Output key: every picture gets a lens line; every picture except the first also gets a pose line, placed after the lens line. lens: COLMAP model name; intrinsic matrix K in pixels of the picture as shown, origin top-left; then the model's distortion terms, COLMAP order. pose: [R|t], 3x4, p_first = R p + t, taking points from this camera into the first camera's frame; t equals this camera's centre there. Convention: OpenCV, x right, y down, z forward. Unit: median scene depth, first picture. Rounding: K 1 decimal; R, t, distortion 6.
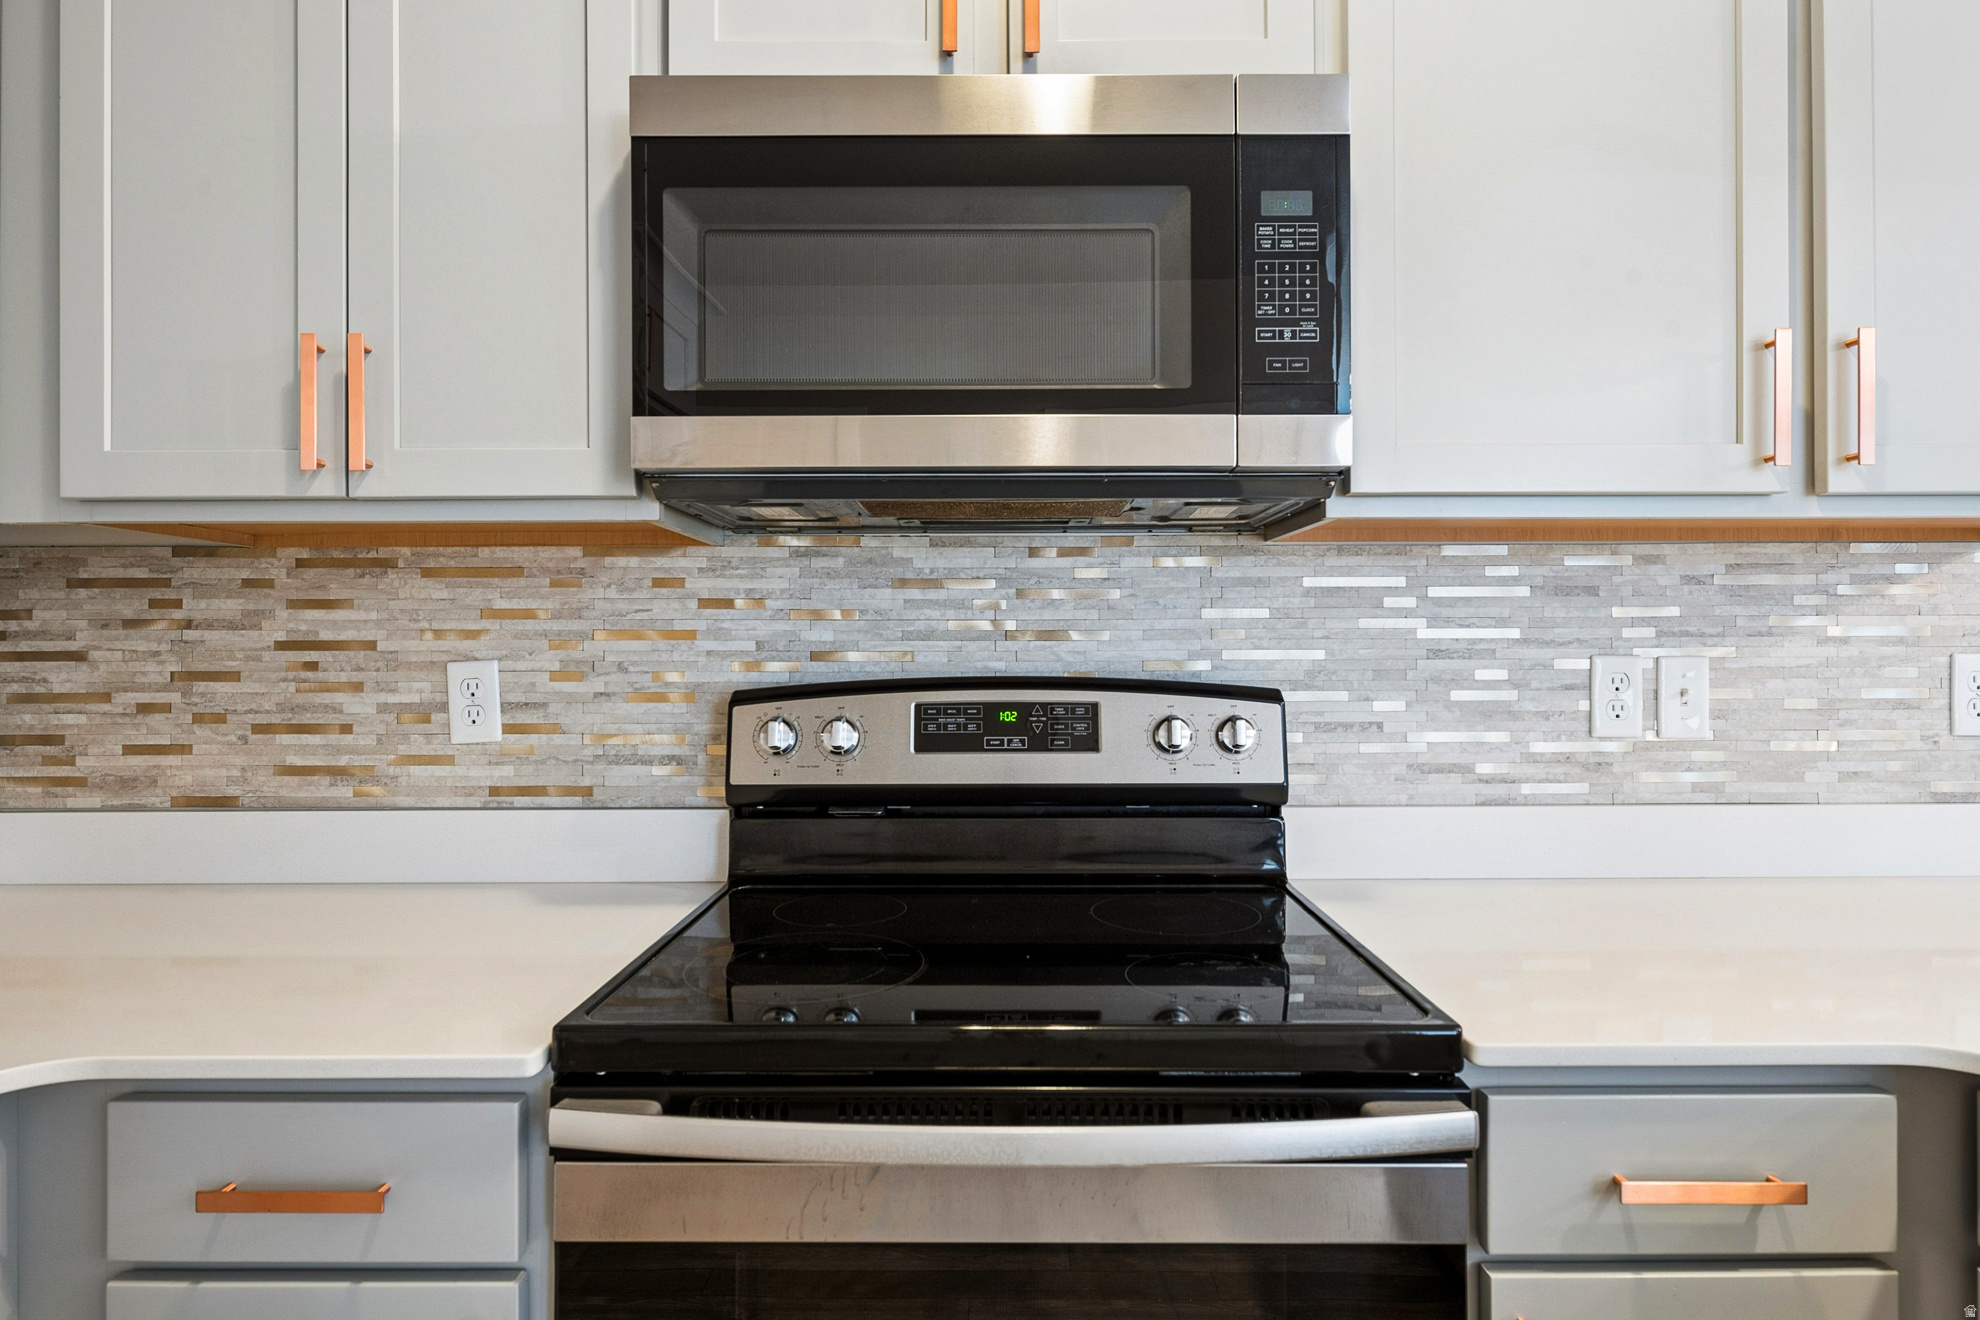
lens RADIAL K [[1072.5, 0, 1004.6], [0, 1072.5, 644.6], [0, 0, 1]] dist [0.002499, -0.001382]
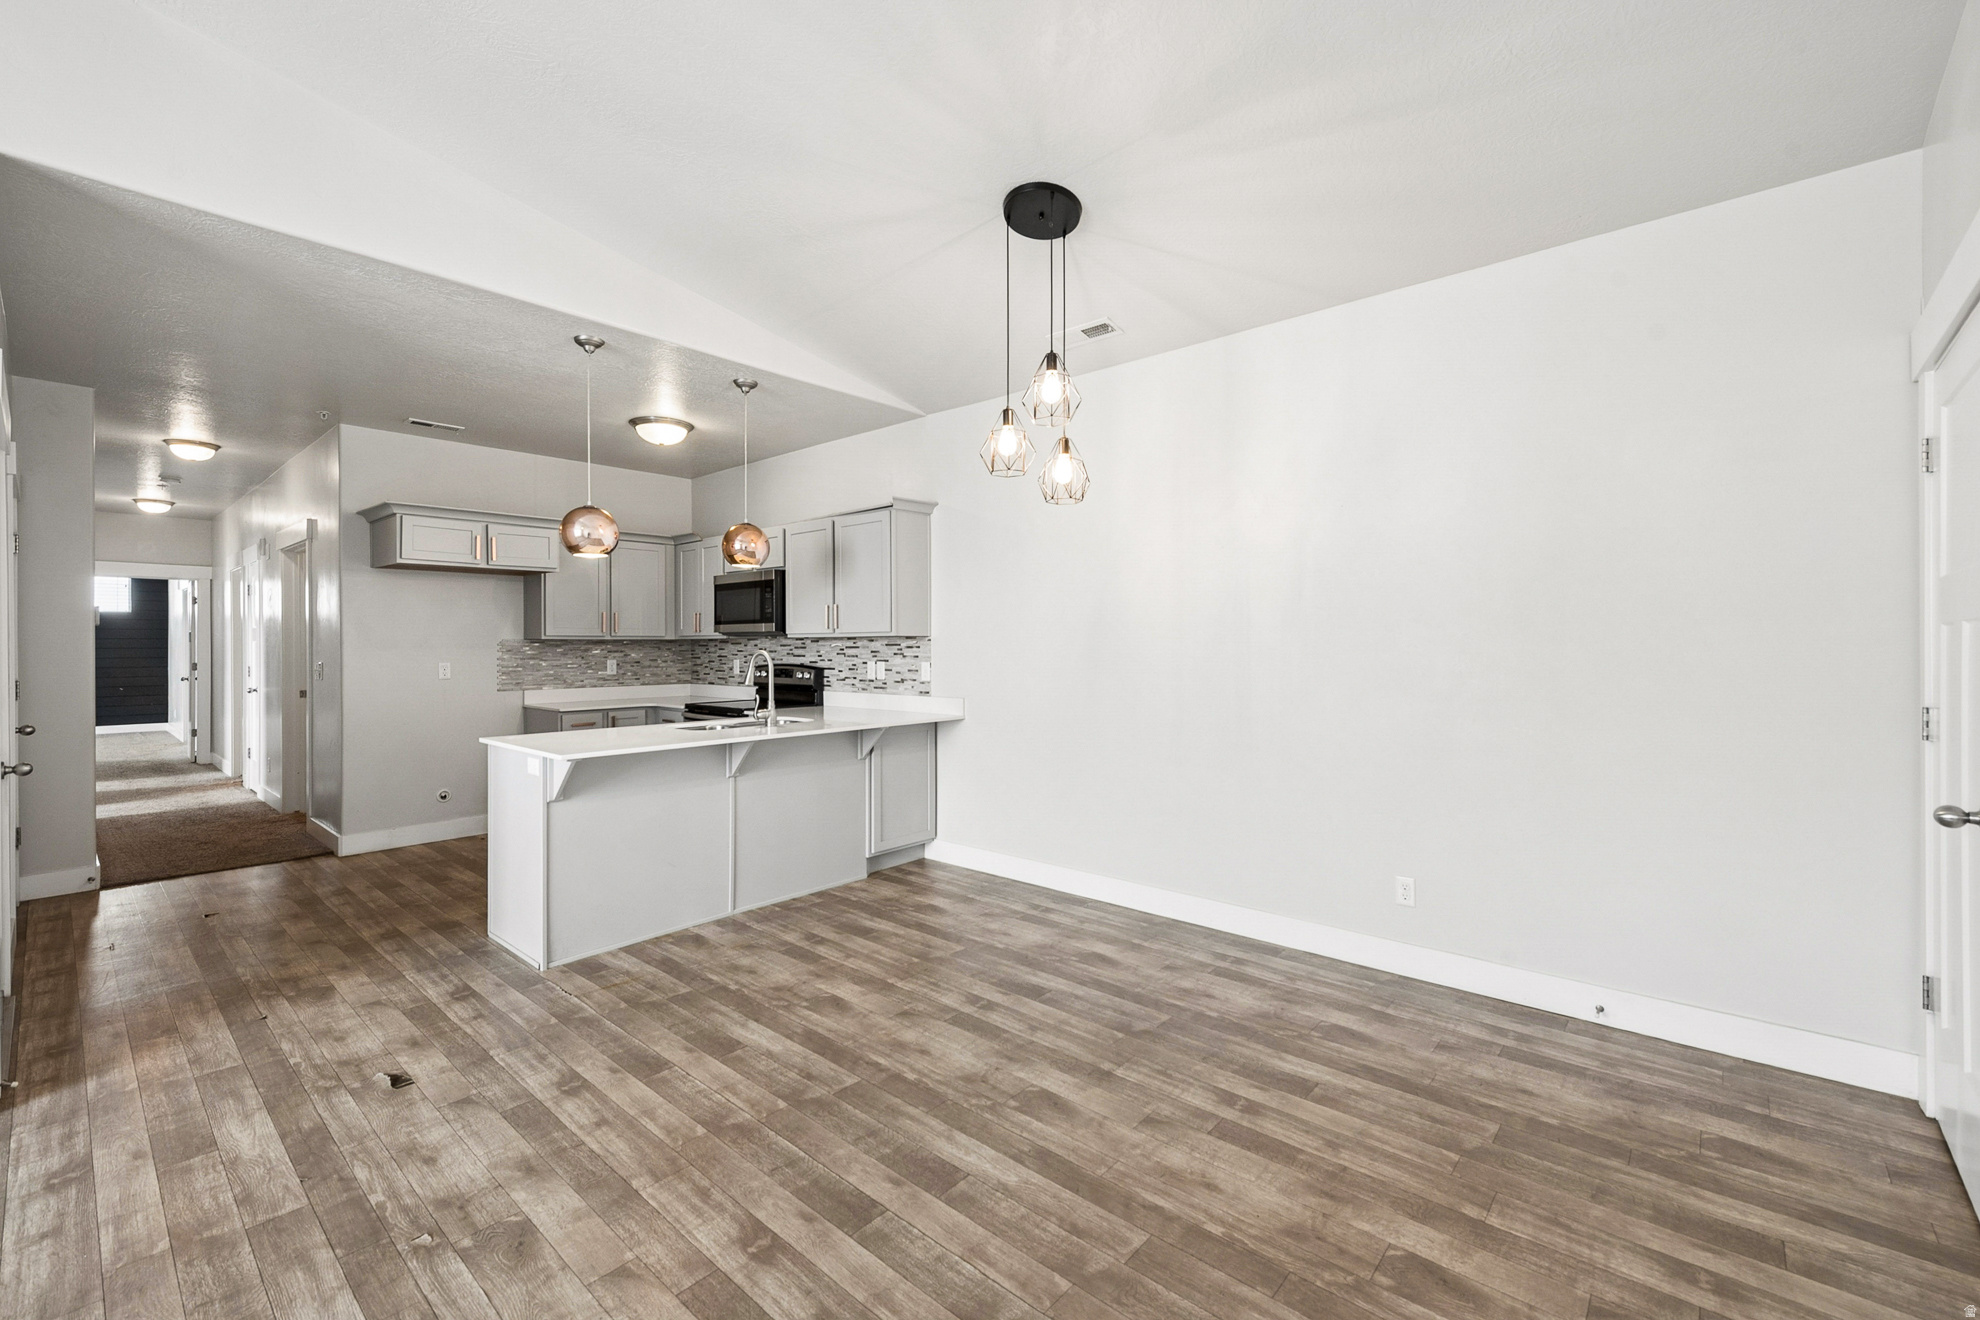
lens RADIAL K [[830.6, 0, 989.8], [0, 830.6, 642.0], [0, 0, 1]] dist [0.006592, -0.000760]
pose [[0.743475, -0.001491, -0.668762, 3.389194], [0.006936, 0.999961, 0.005481, -0.090120], [0.668728, -0.008714, 0.743457, -1.337176]]
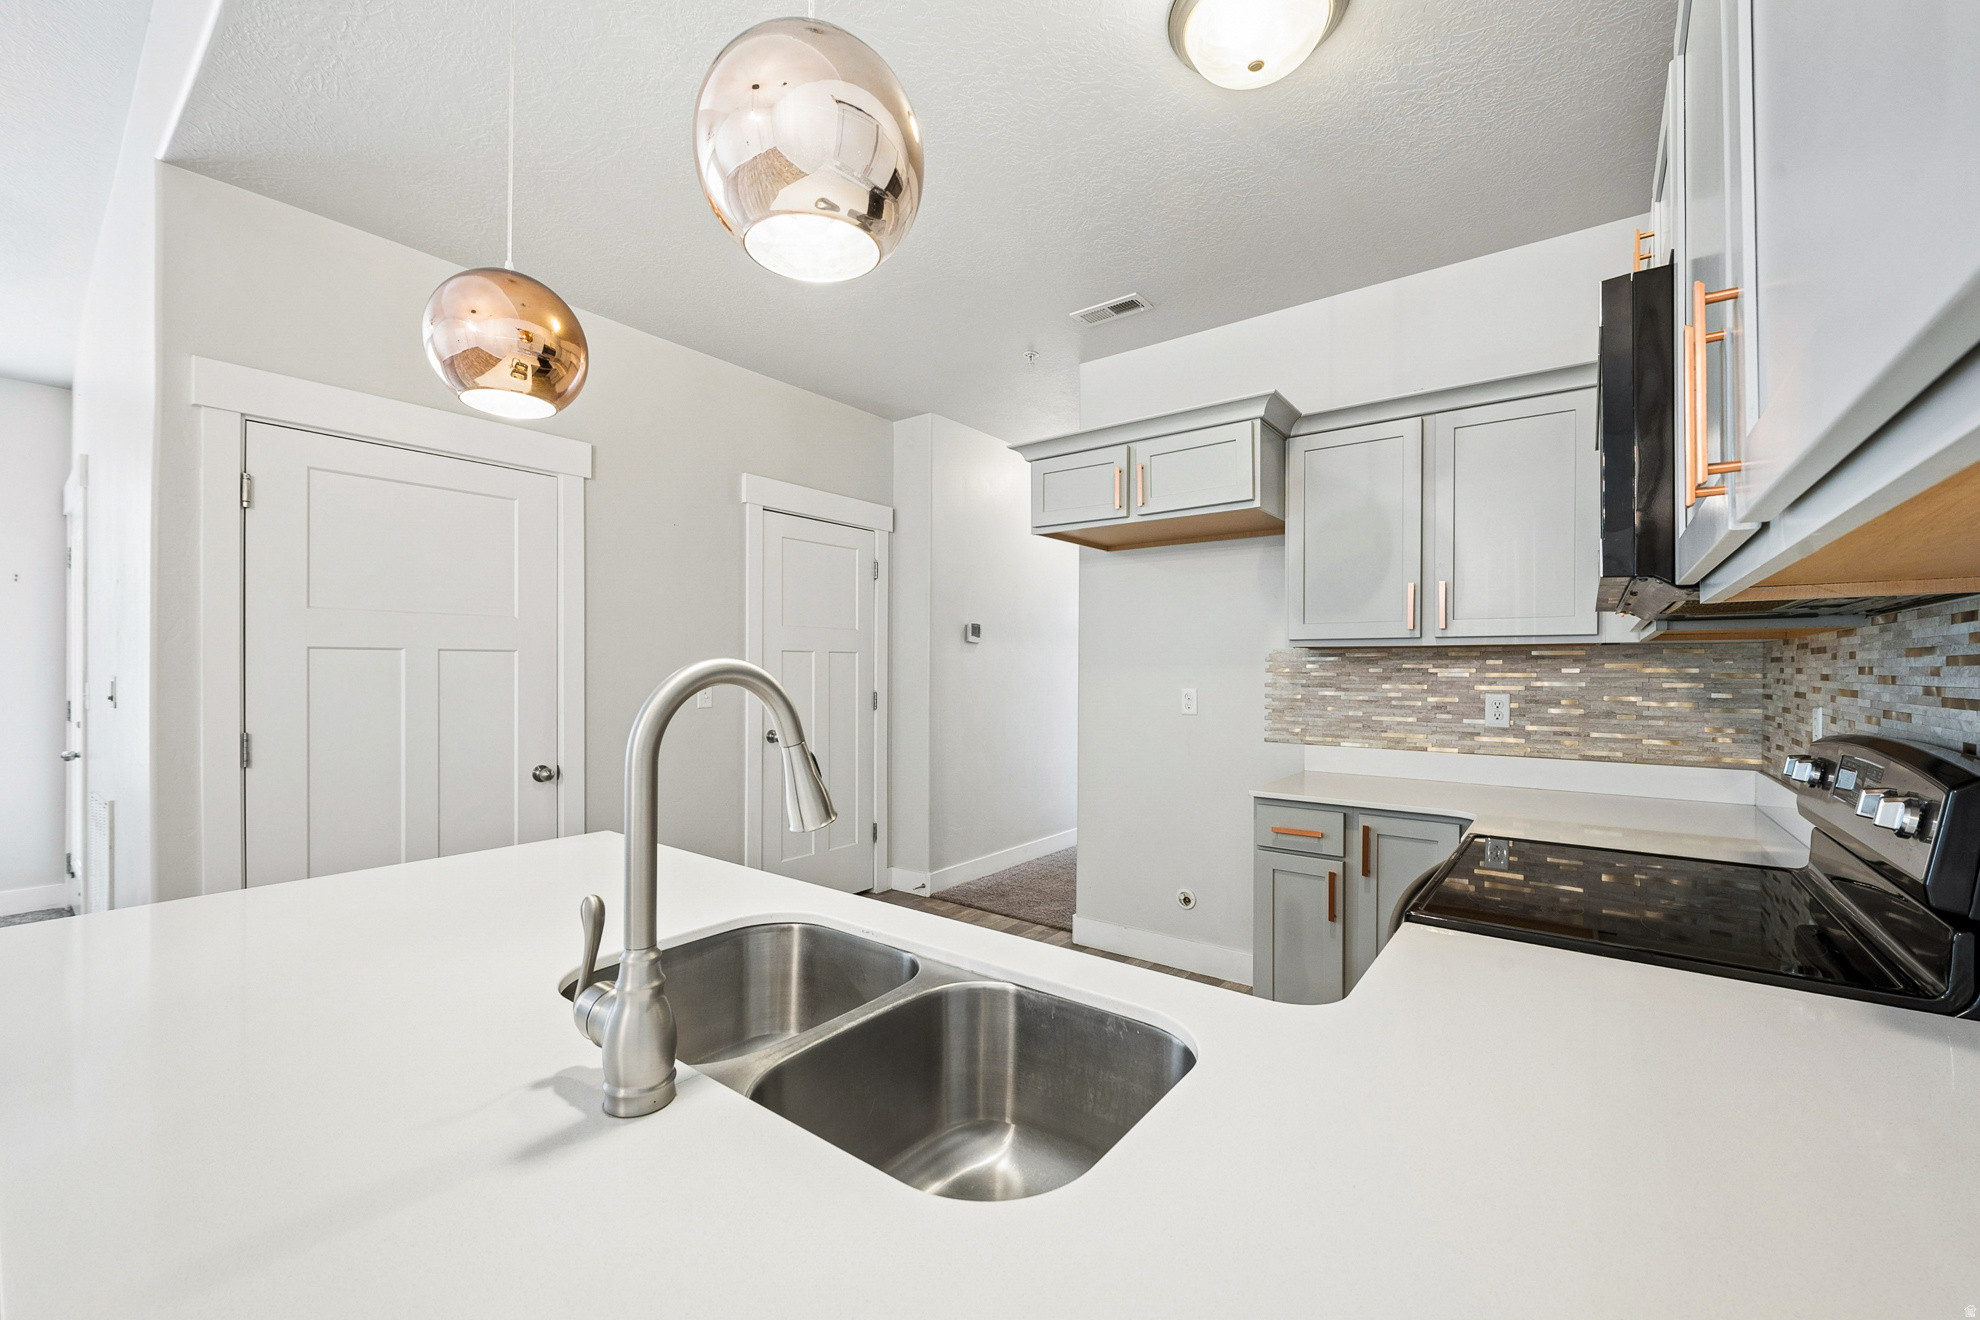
lens RADIAL K [[787.8, 0, 1000.2], [0, 787.8, 666.0], [0, 0, 1]] dist [-0.002329, -0.000442]
pose [[-0.604927, -0.002901, -0.796276, 1.146182], [0.003815, 0.999971, -0.006541, -0.041797], [0.796272, -0.006995, -0.604898, 0.740599]]
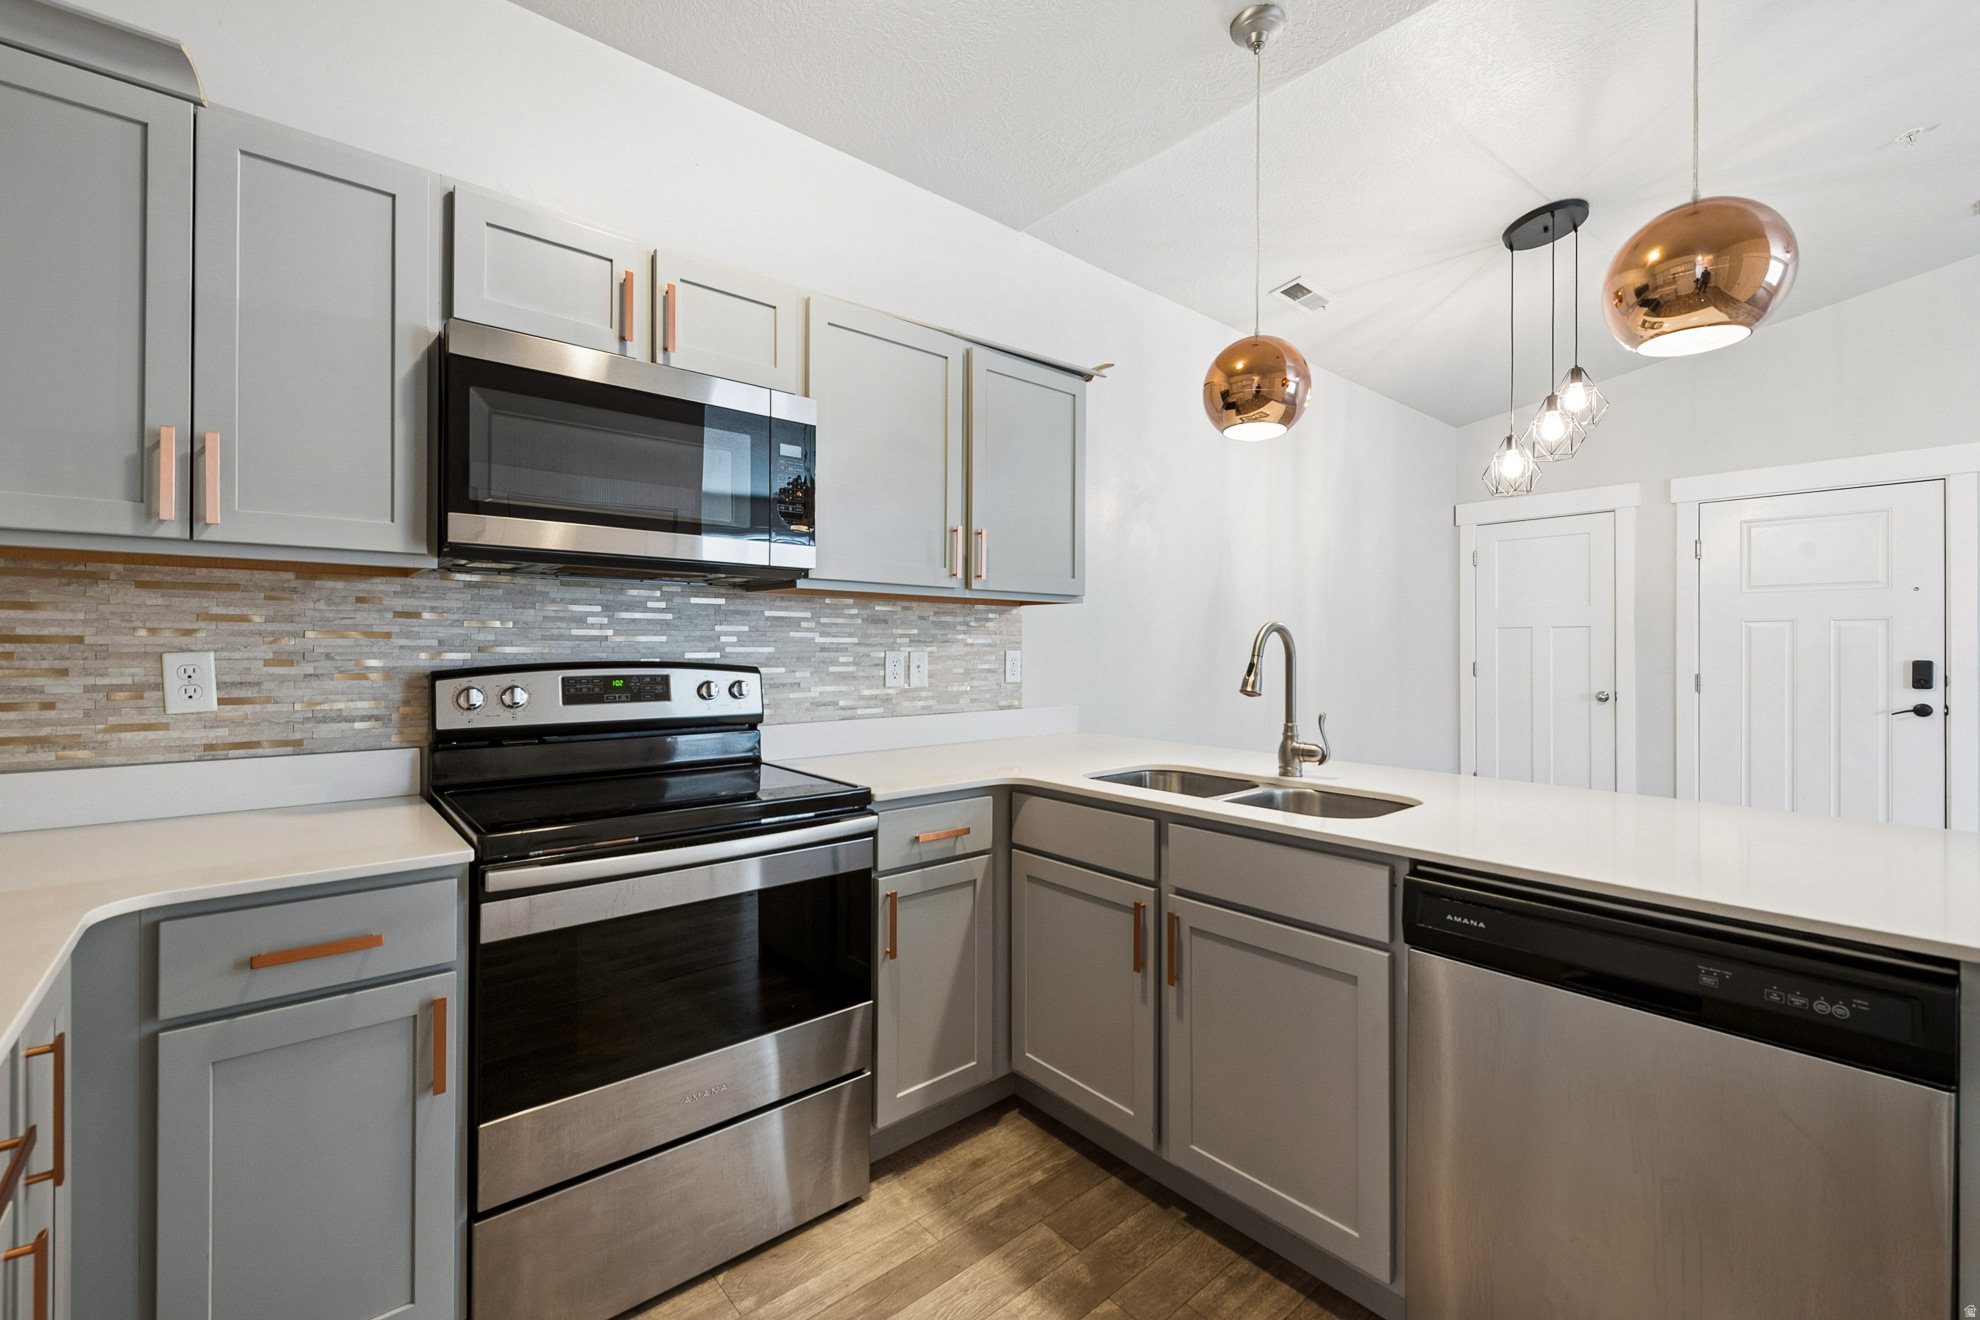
lens RADIAL K [[830.6, 0, 989.8], [0, 830.6, 642.0], [0, 0, 1]] dist [0.006592, -0.000760]
pose [[0.758053, 0.010010, 0.652116, -0.416605], [-0.010616, 0.999939, -0.003008, -0.004885], [-0.652107, -0.004642, 0.758113, -0.453313]]
